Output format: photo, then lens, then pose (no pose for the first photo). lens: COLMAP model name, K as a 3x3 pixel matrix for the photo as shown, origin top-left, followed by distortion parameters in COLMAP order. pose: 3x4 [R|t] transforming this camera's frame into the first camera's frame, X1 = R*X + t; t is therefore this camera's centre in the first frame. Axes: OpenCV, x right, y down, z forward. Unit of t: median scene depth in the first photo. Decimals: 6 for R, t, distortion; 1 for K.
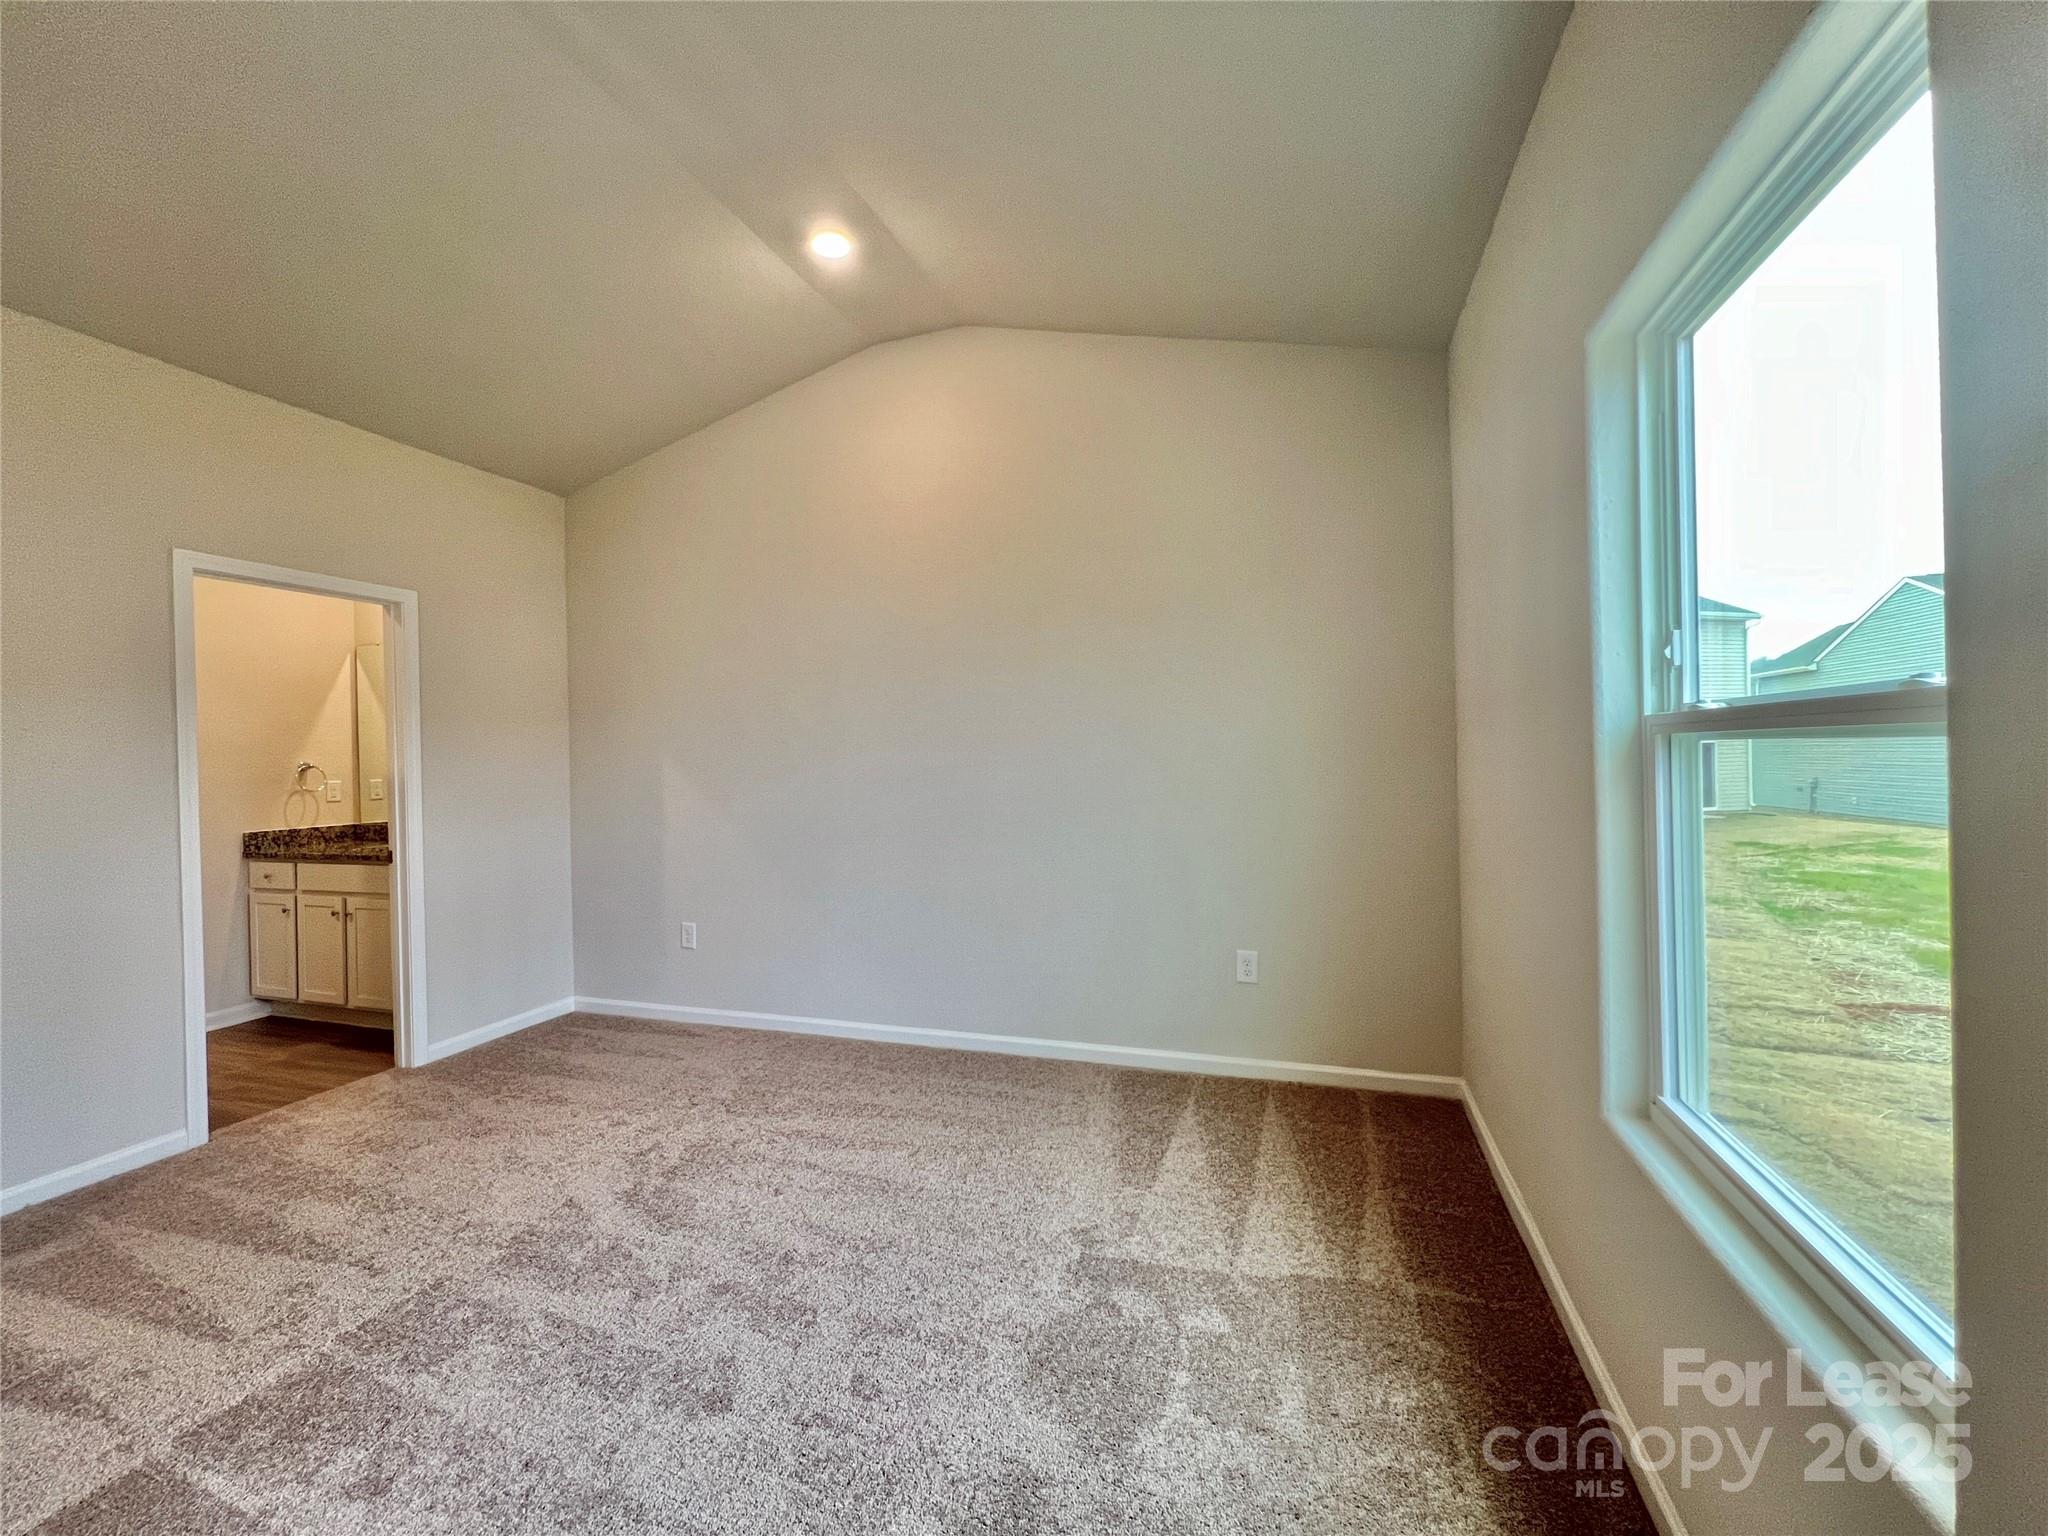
lens RADIAL K [[818.2, 0, 1029.6], [0, 818.2, 758.1], [0, 0, 1]] dist [-0.000938, 0.000666]
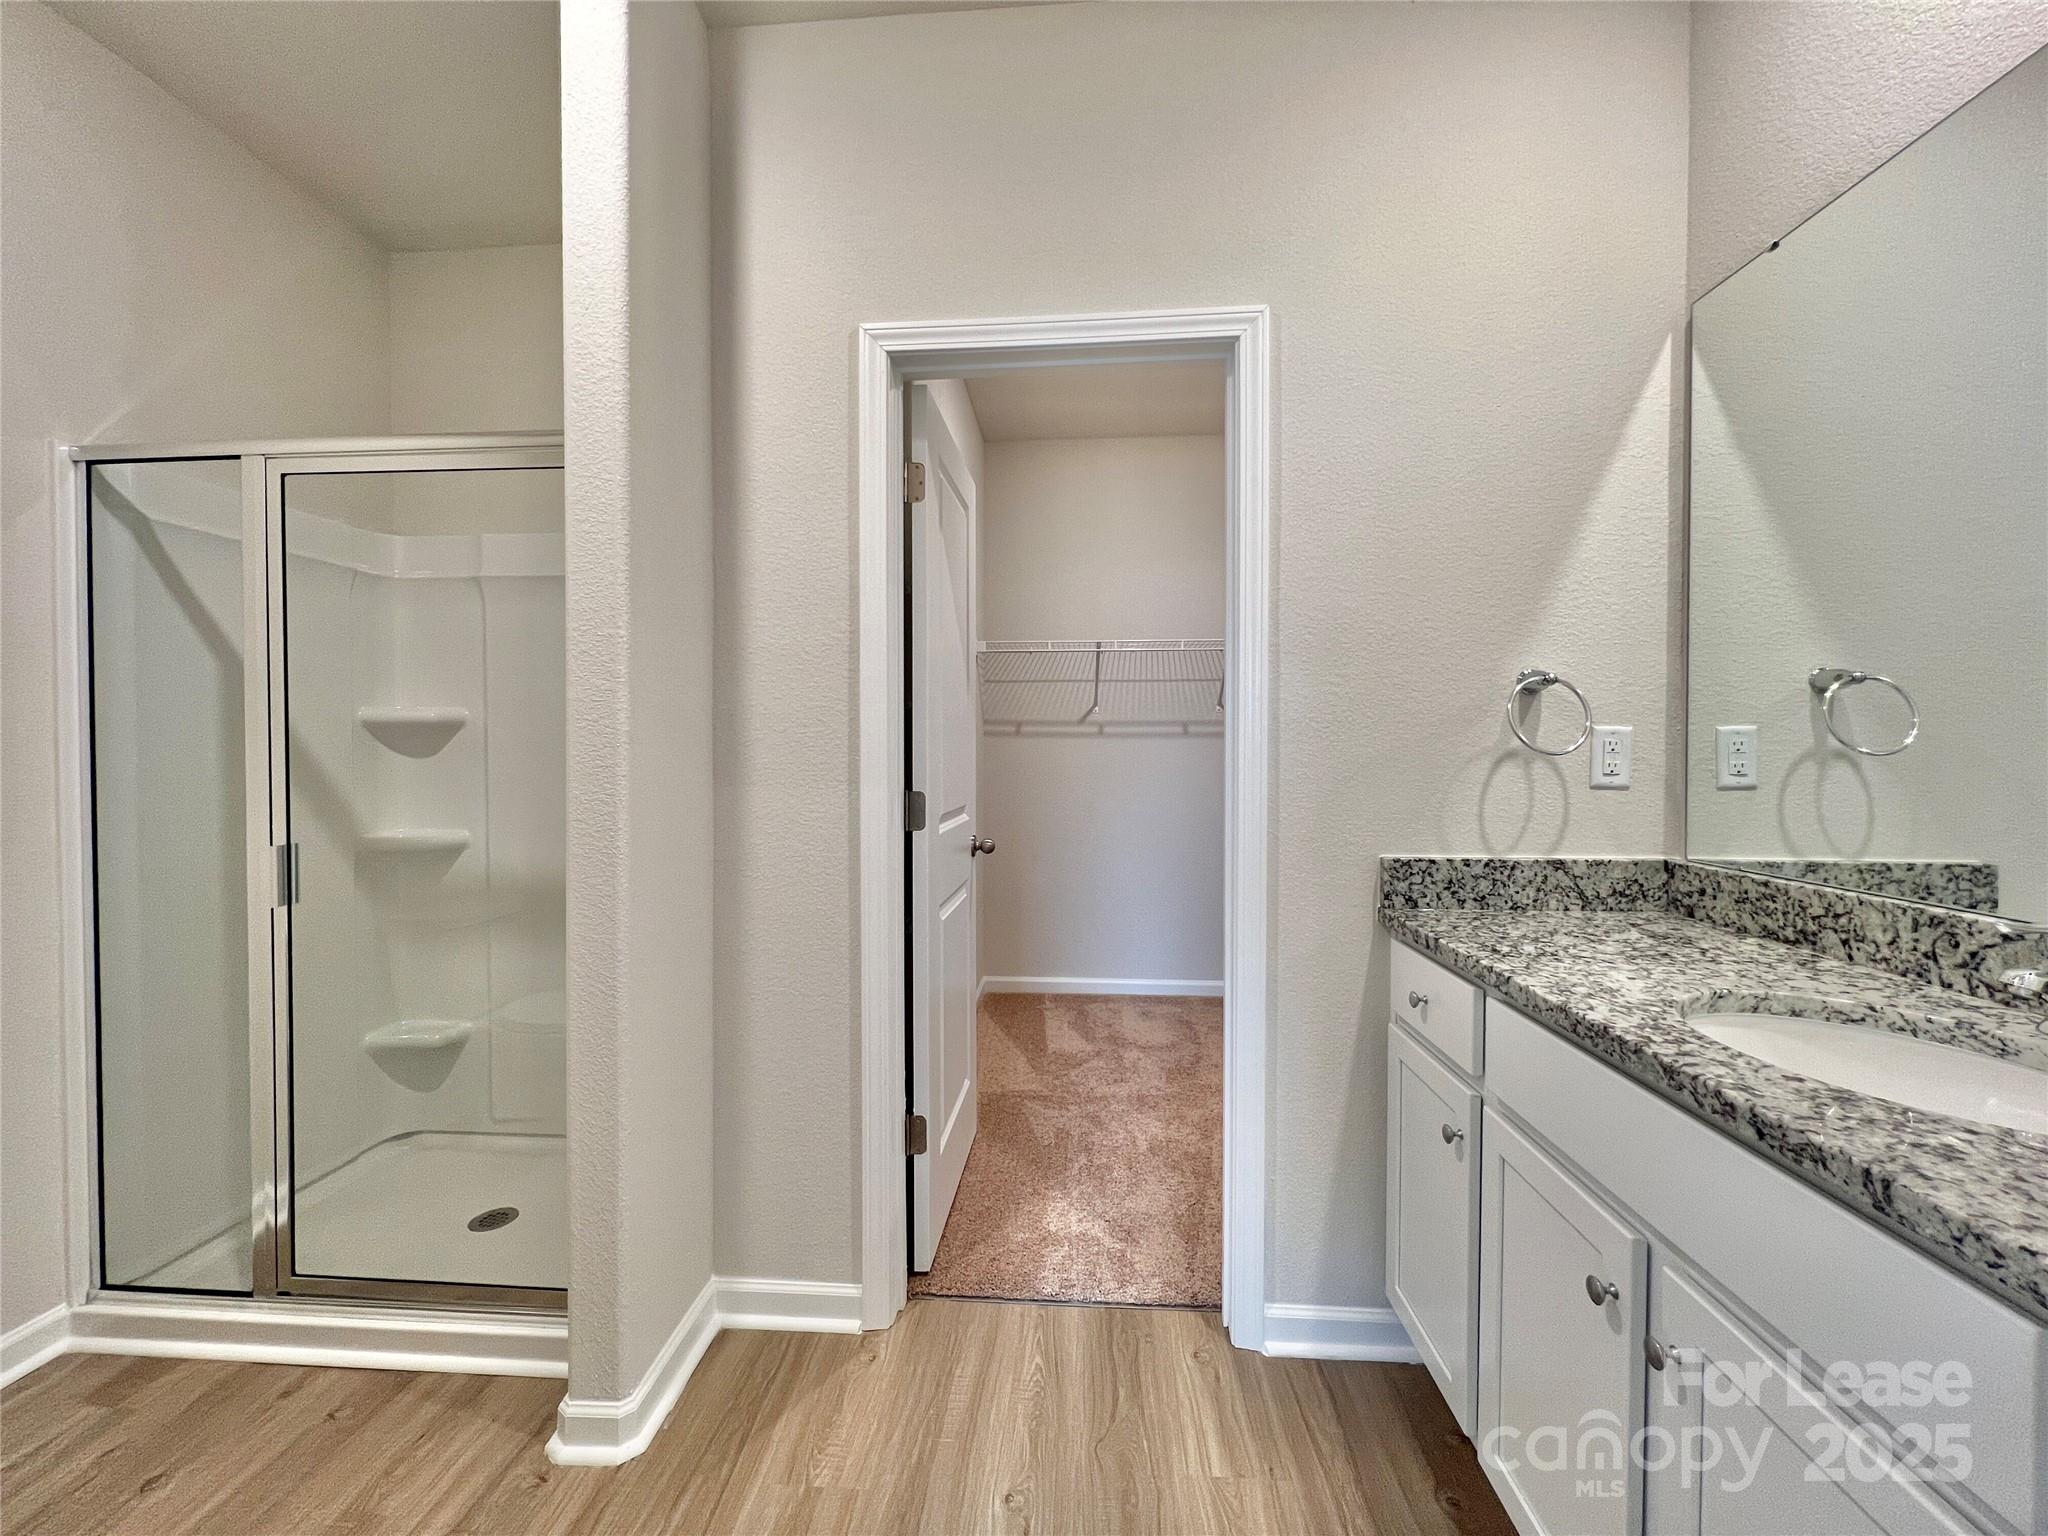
lens RADIAL K [[818.2, 0, 1024.2], [0, 818.2, 761.4], [0, 0, 1]] dist [-0.000938, 0.000666]
pose [[0.240663, 0.035315, -0.969966, -0.655334], [-0.006403, 0.999374, 0.034797, 0.036715], [0.970588, -0.002164, 0.240739, 0.770391]]
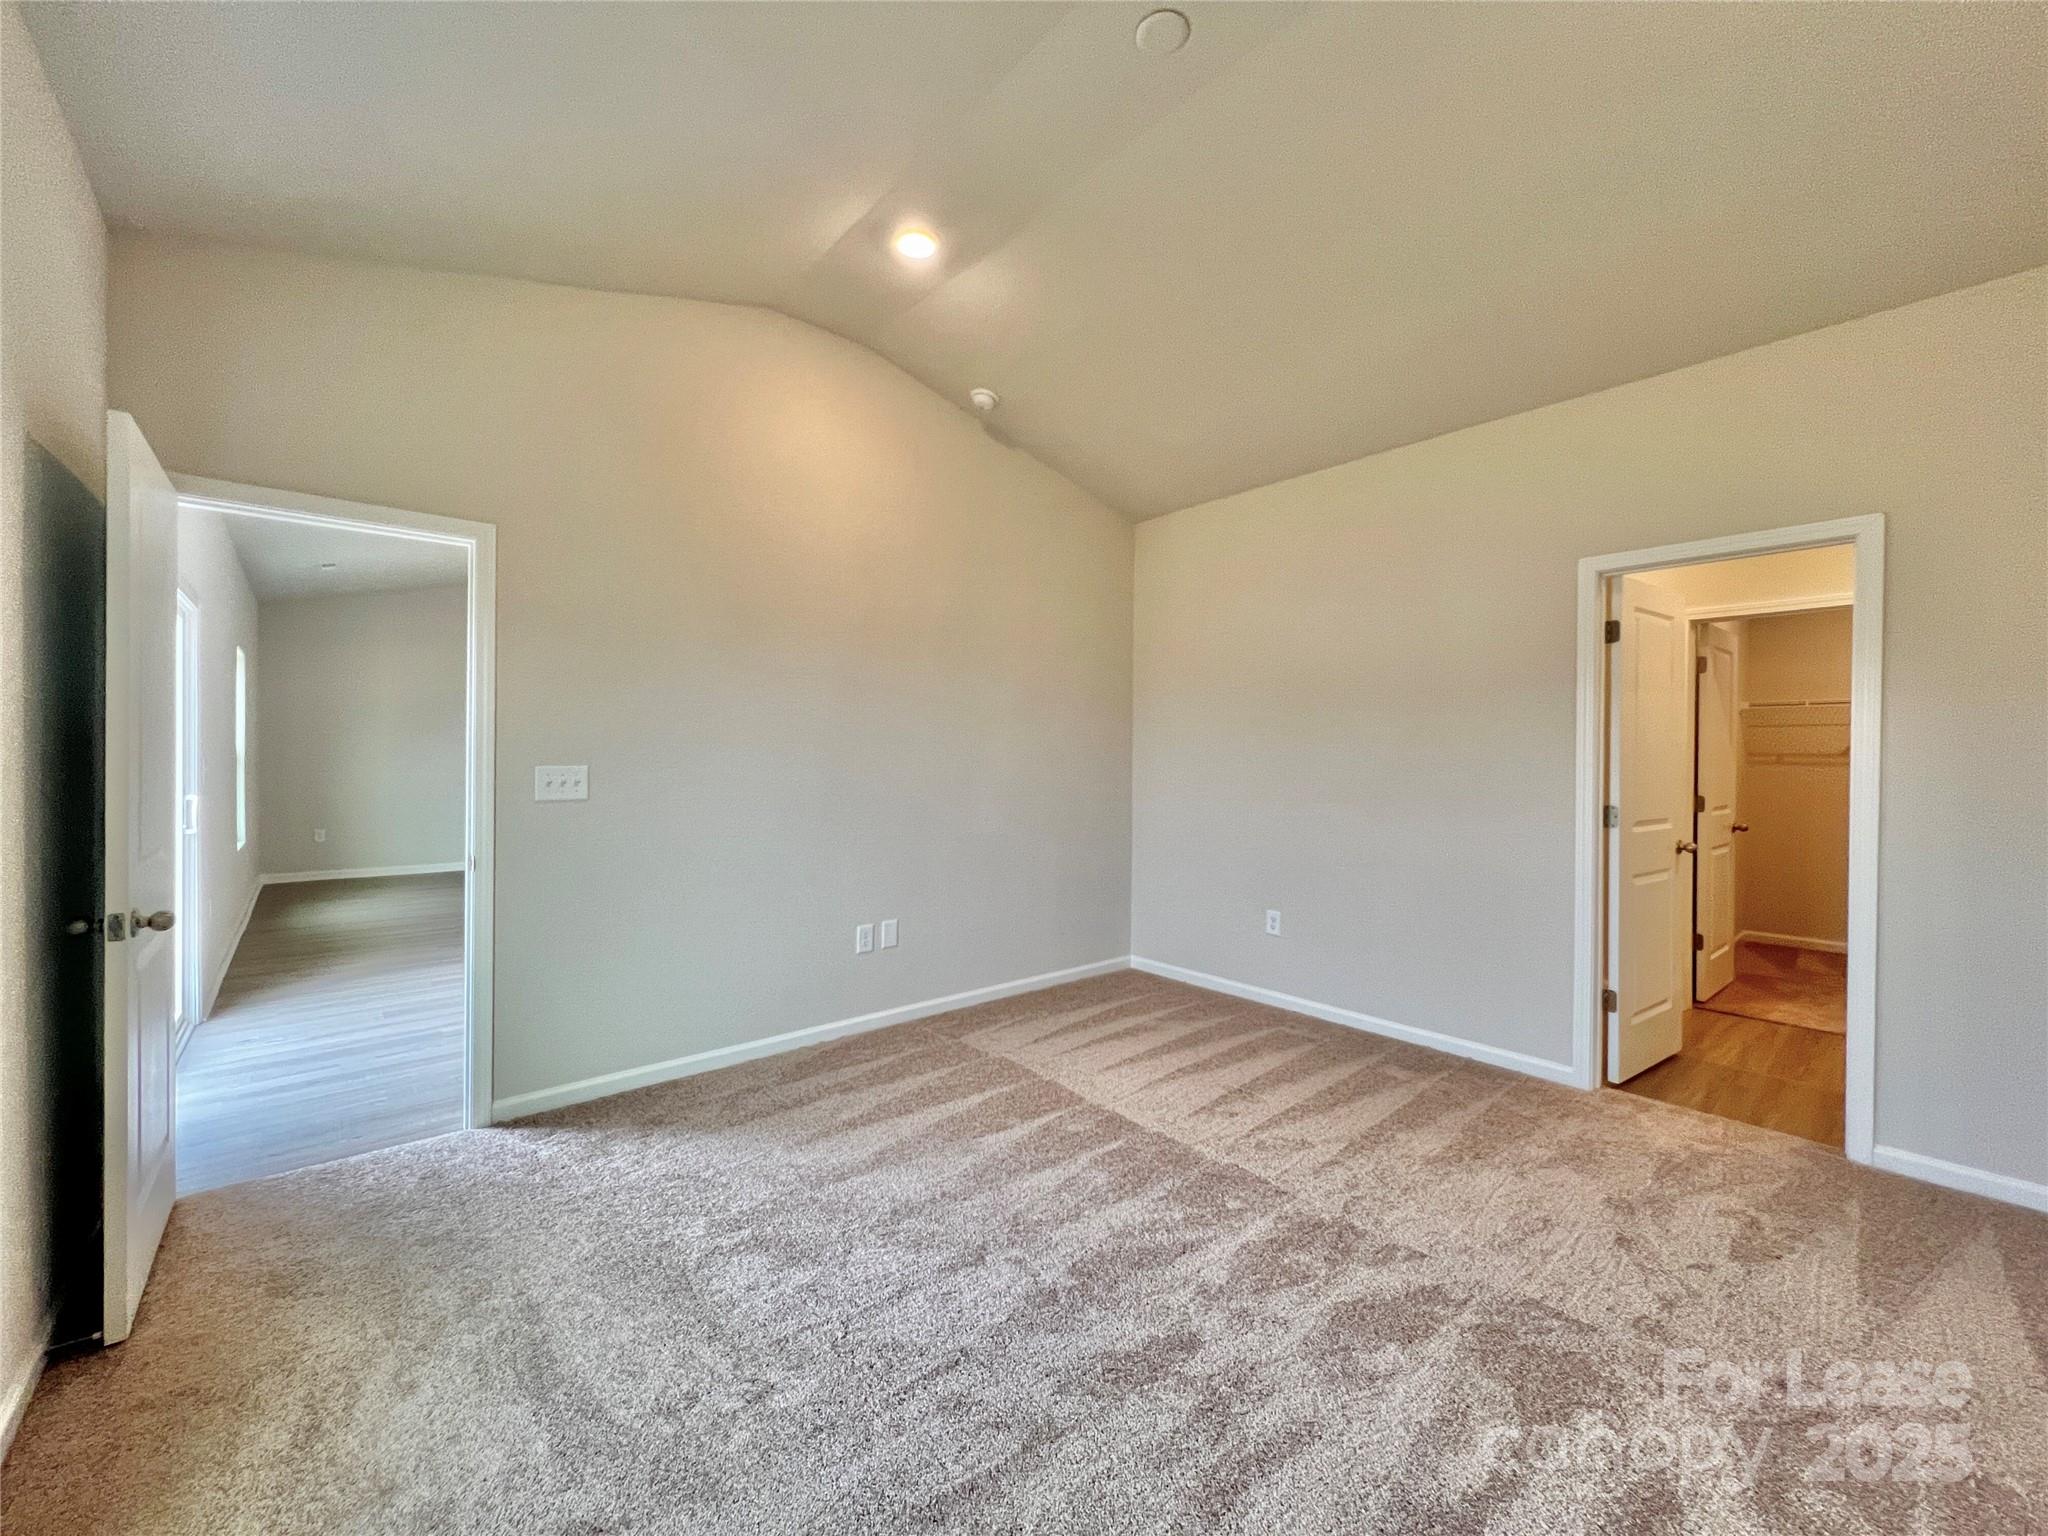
lens RADIAL K [[818.2, 0, 1019.9], [0, 818.2, 762.0], [0, 0, 1]] dist [-0.000938, 0.000666]
pose [[-0.519744, 0.026713, -0.853904, 0.227366], [0.004916, 0.999588, 0.028278, -0.007576], [0.854308, 0.010500, -0.519661, 0.622933]]
